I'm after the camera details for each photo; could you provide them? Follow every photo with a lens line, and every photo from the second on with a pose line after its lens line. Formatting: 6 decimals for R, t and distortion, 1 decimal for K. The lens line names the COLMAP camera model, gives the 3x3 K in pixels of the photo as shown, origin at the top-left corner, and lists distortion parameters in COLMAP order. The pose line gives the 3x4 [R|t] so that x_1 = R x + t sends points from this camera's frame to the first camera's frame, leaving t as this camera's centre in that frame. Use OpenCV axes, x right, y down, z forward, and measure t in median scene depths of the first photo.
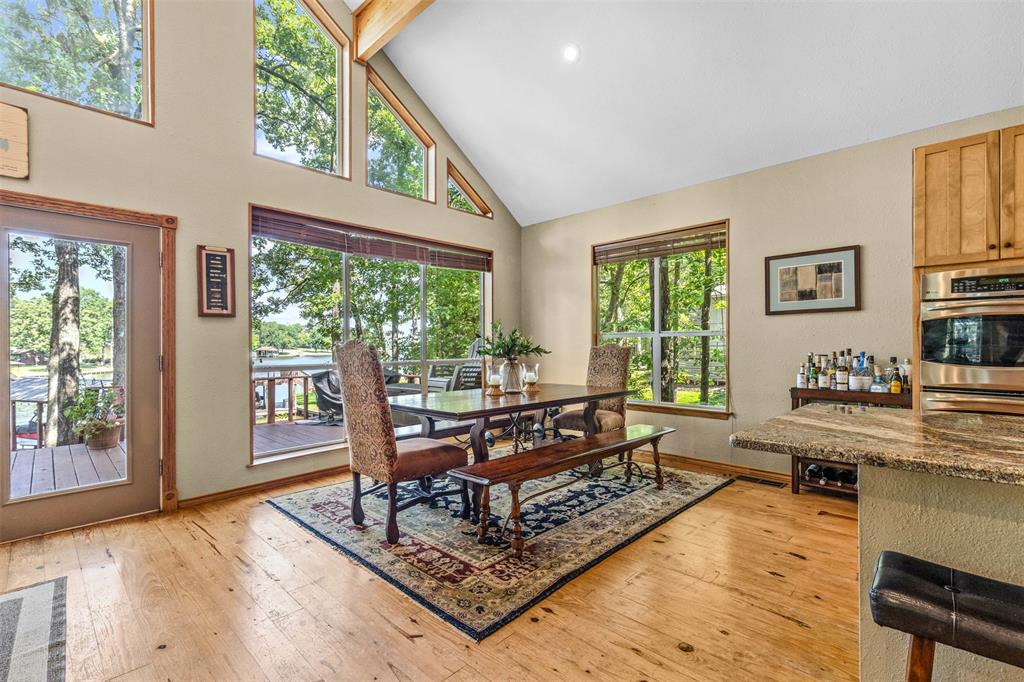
lens RADIAL K [[456.5, 0, 514.3], [0, 456.5, 345.4], [0, 0, 1]] dist [0.001972, -0.000092]
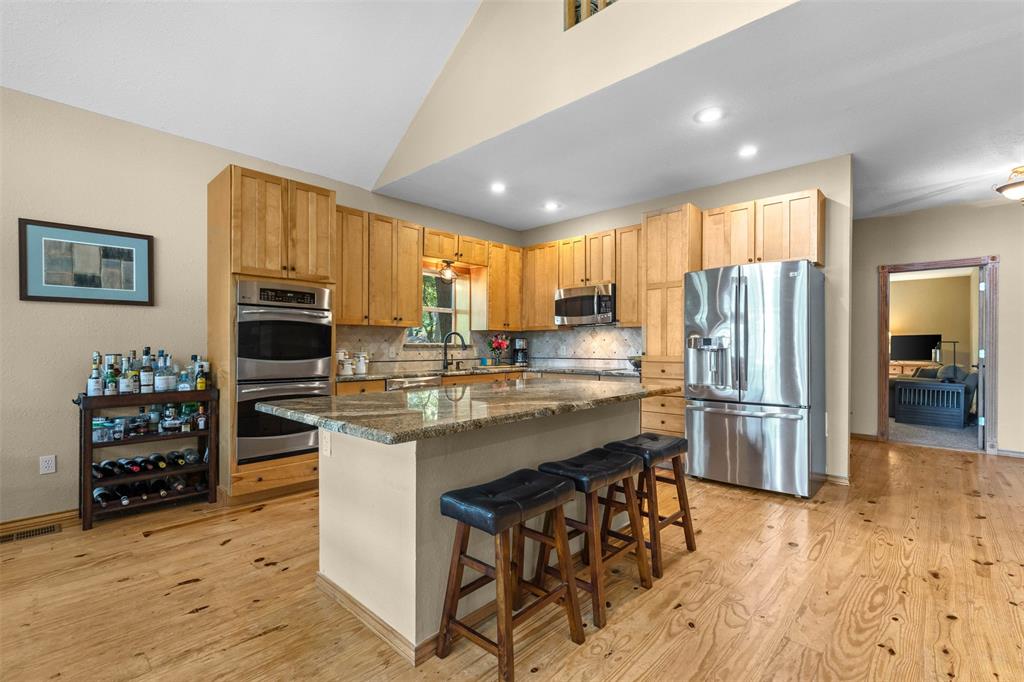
lens RADIAL K [[456.5, 0, 514.3], [0, 456.5, 345.4], [0, 0, 1]] dist [0.001972, -0.000092]
pose [[-0.002339, 0.003093, 0.999992, -0.179096], [-0.005629, 0.999979, -0.003107, 0.002753], [-0.999981, -0.005637, -0.002321, 0.256998]]
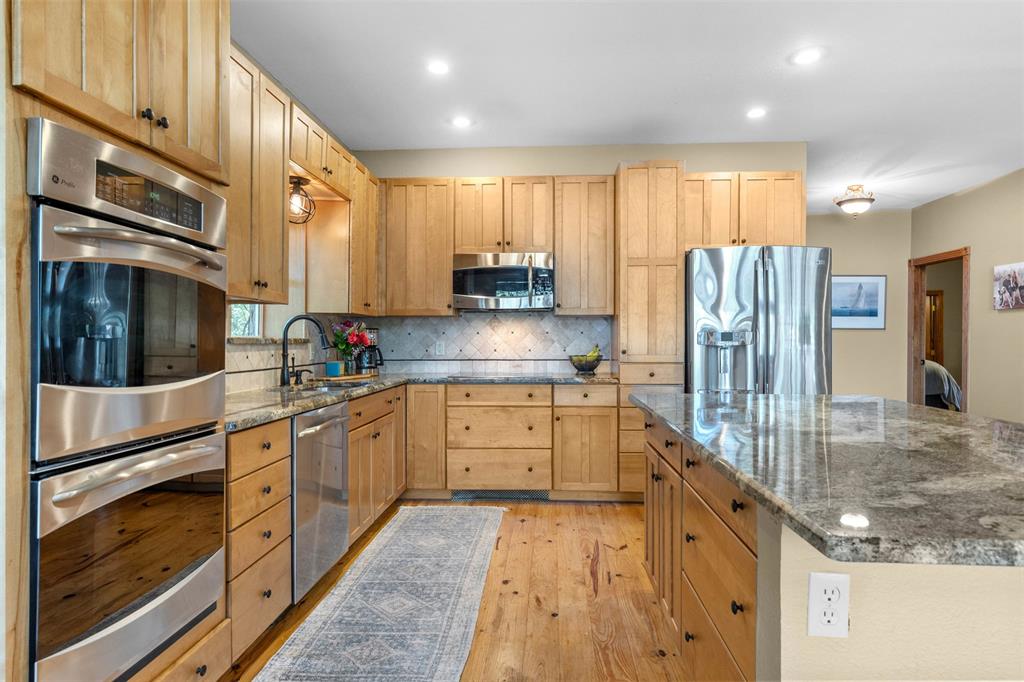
lens RADIAL K [[581.5, 0, 512.0], [0, 581.5, 341.0], [0, 0, 1]] dist [-0.003820, -0.000460]
pose [[-0.639265, -0.000571, 0.768987, 0.285237], [-0.005055, 0.999981, -0.003460, 0.002204], [-0.768970, -0.006099, -0.639256, 0.791028]]
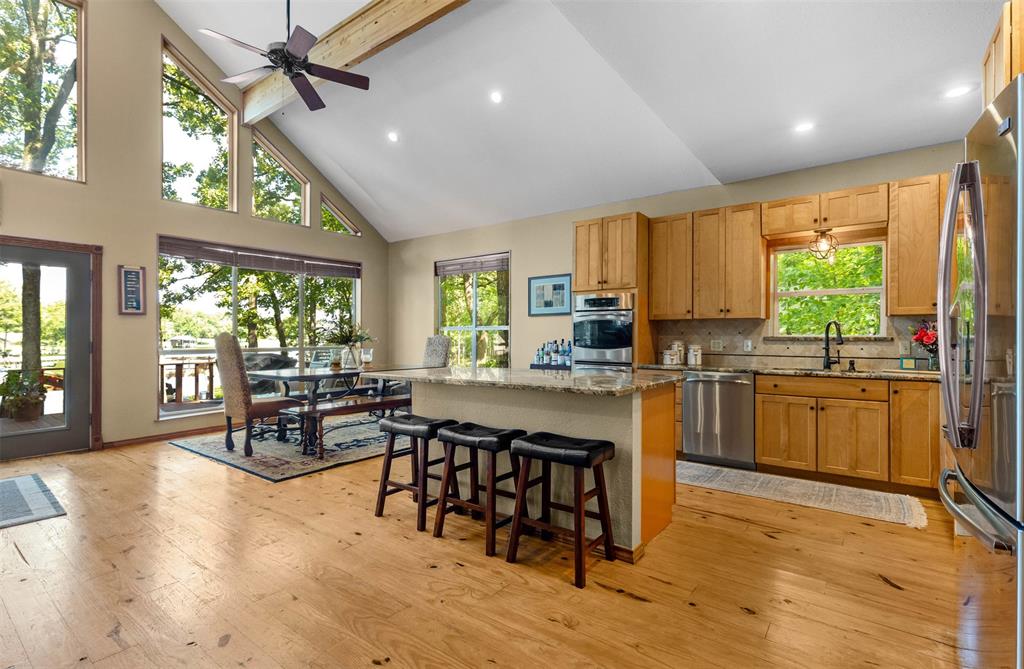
lens RADIAL K [[478.4, 0, 512.0], [0, 478.4, 334.5], [0, 0, 1]] dist [0.001278, -0.000194]
pose [[0.994439, 0.003987, 0.105238, 0.368689], [-0.003791, 0.999991, -0.002060, -0.004114], [-0.105245, 0.001650, 0.994445, -0.606811]]
